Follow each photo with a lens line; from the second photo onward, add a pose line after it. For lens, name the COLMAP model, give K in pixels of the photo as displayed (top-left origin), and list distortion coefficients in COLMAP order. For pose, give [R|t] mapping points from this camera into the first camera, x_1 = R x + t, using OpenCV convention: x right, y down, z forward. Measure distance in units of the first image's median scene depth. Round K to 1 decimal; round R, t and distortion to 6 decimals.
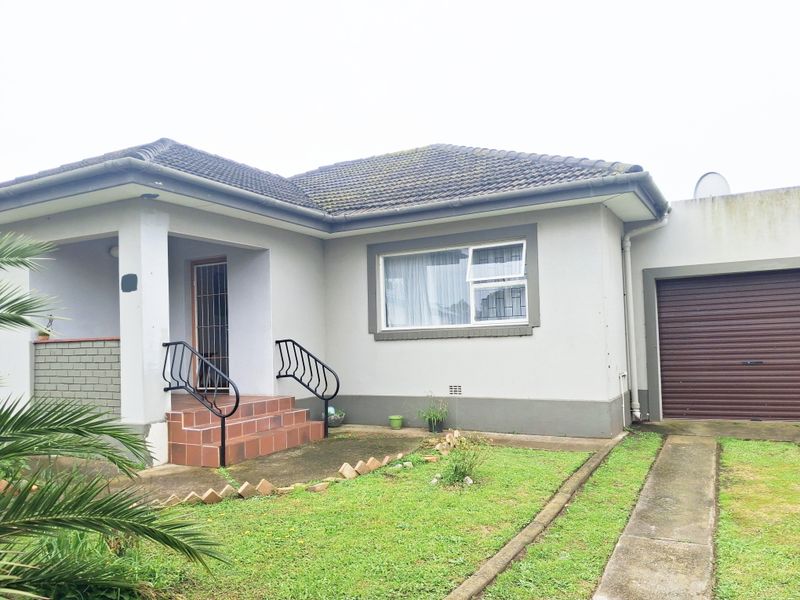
lens RADIAL K [[663.7, 0, 400.0], [0, 663.7, 300.0], [0, 0, 1]] dist [-0.004436, -0.003600]
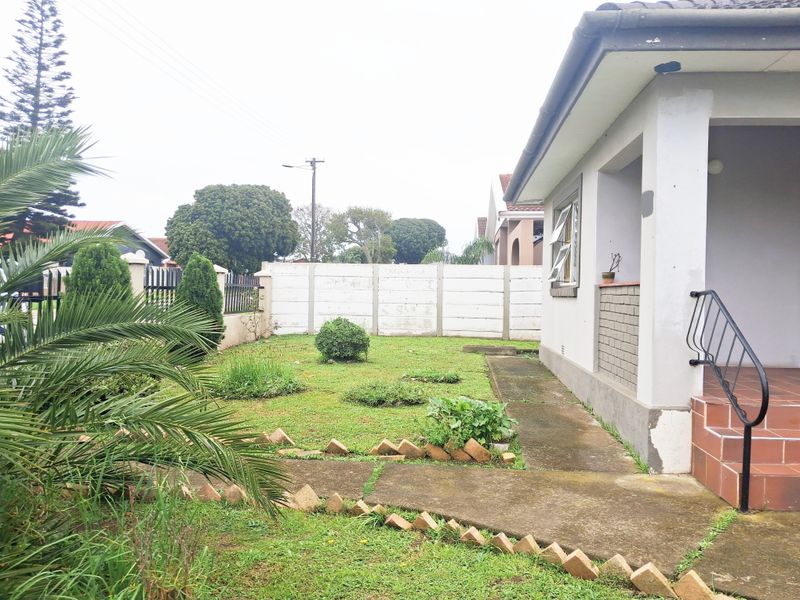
lens RADIAL K [[663.7, 0, 400.0], [0, 663.7, 300.0], [0, 0, 1]] dist [-0.004436, -0.003600]
pose [[0.455607, 0.050466, -0.888749, 0.094120], [0.018444, 0.997642, 0.066104, 0.024544], [0.889990, -0.046510, 0.453602, 0.448314]]
